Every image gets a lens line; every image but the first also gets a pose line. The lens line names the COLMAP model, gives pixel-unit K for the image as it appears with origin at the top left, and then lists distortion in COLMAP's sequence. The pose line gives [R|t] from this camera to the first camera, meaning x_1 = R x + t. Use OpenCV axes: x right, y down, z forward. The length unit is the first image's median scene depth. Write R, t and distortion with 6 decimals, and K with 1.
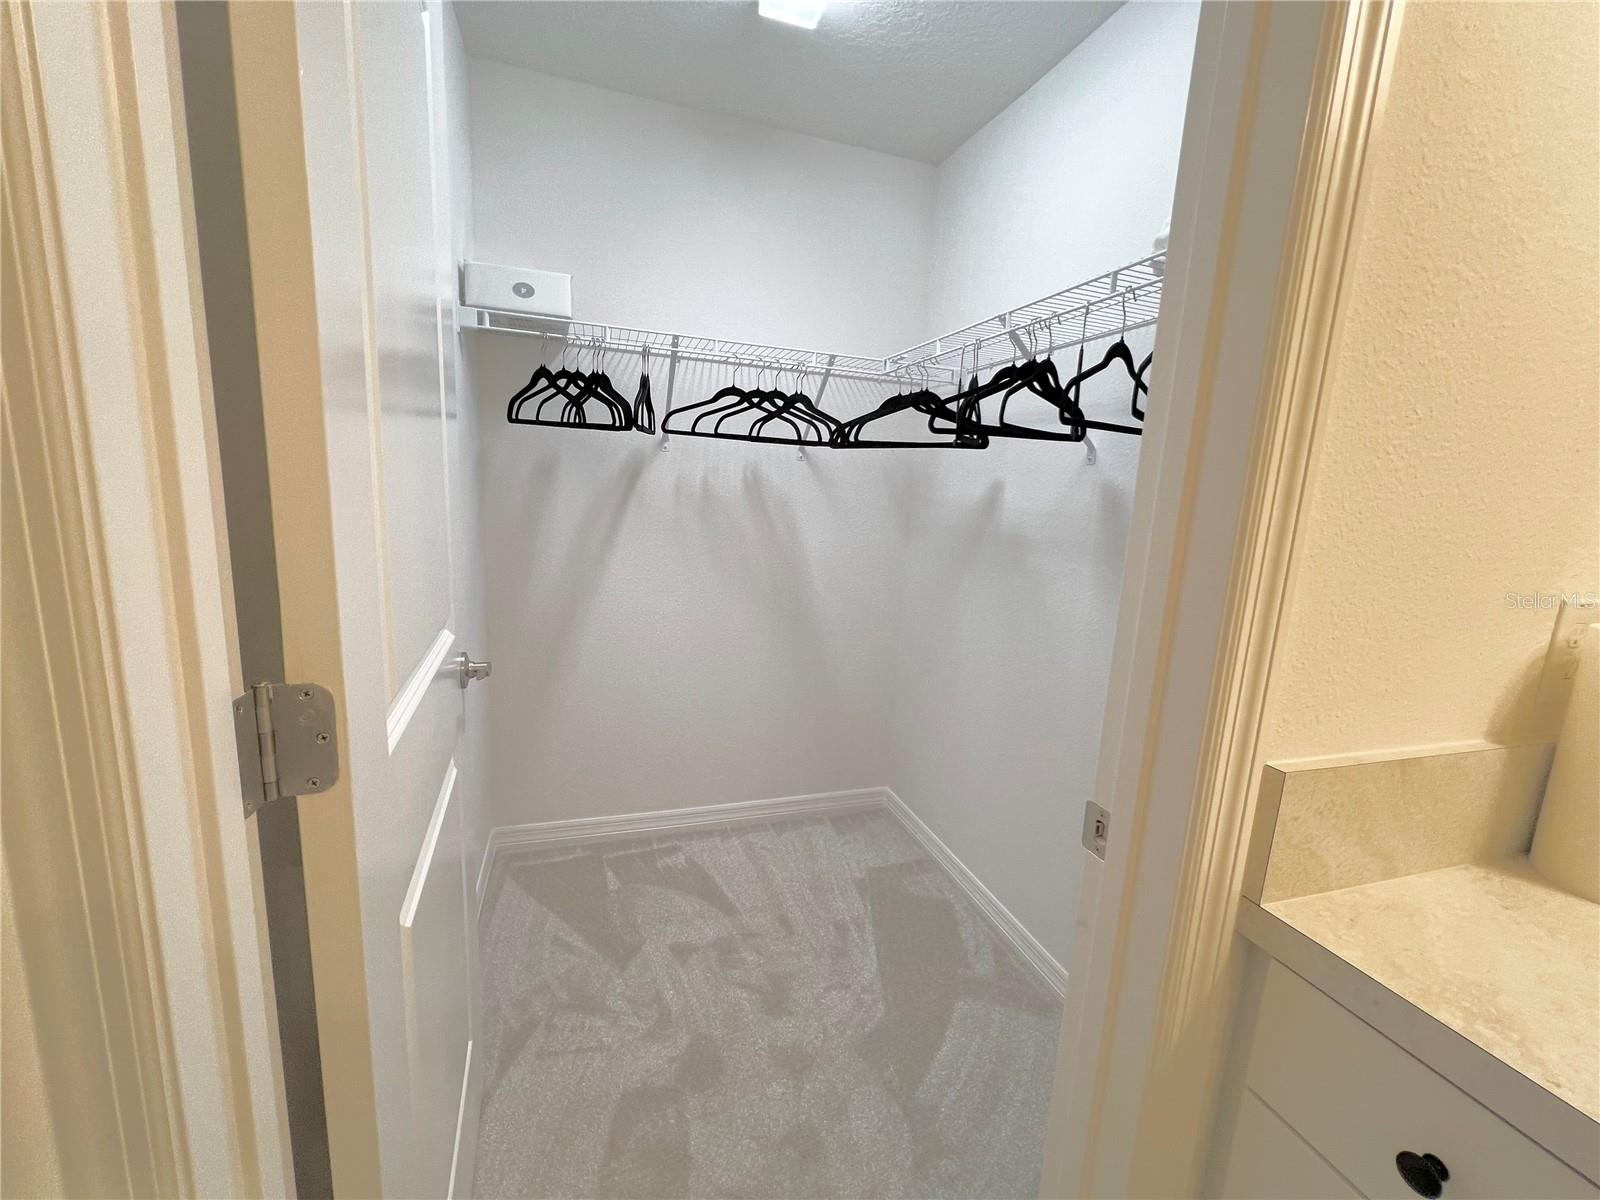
lens RADIAL K [[643.6, 0, 794.8], [0, 643.6, 597.3], [0, 0, 1]] dist [-0.001401, 0.000658]
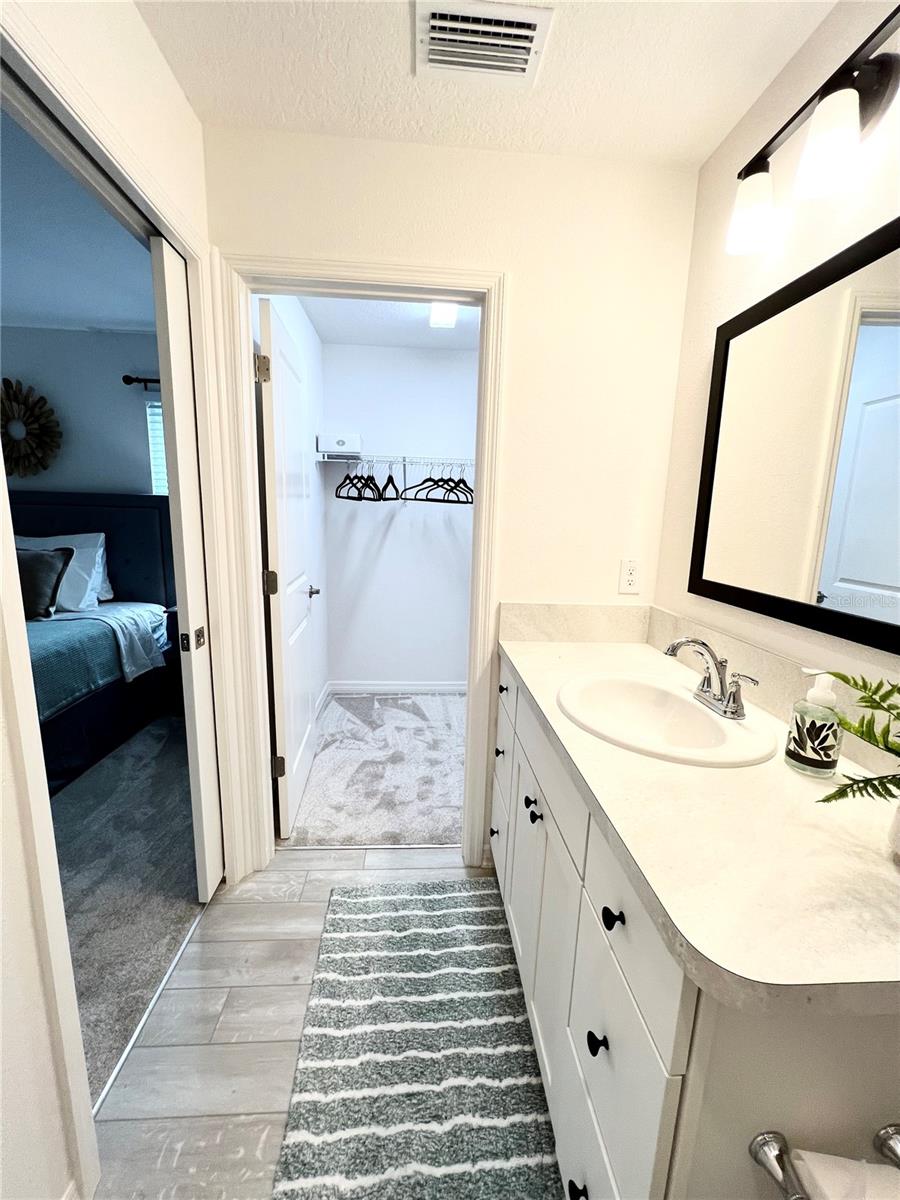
lens RADIAL K [[482.7, 0, 448.5], [0, 482.7, 600.3], [0, 0, 1]] dist [-0.001401, 0.000658]
pose [[0.970721, 0.021087, -0.239283, 0.373666], [-0.020952, 0.999776, 0.003106, 0.083544], [0.239295, 0.001998, 0.970945, -0.589425]]
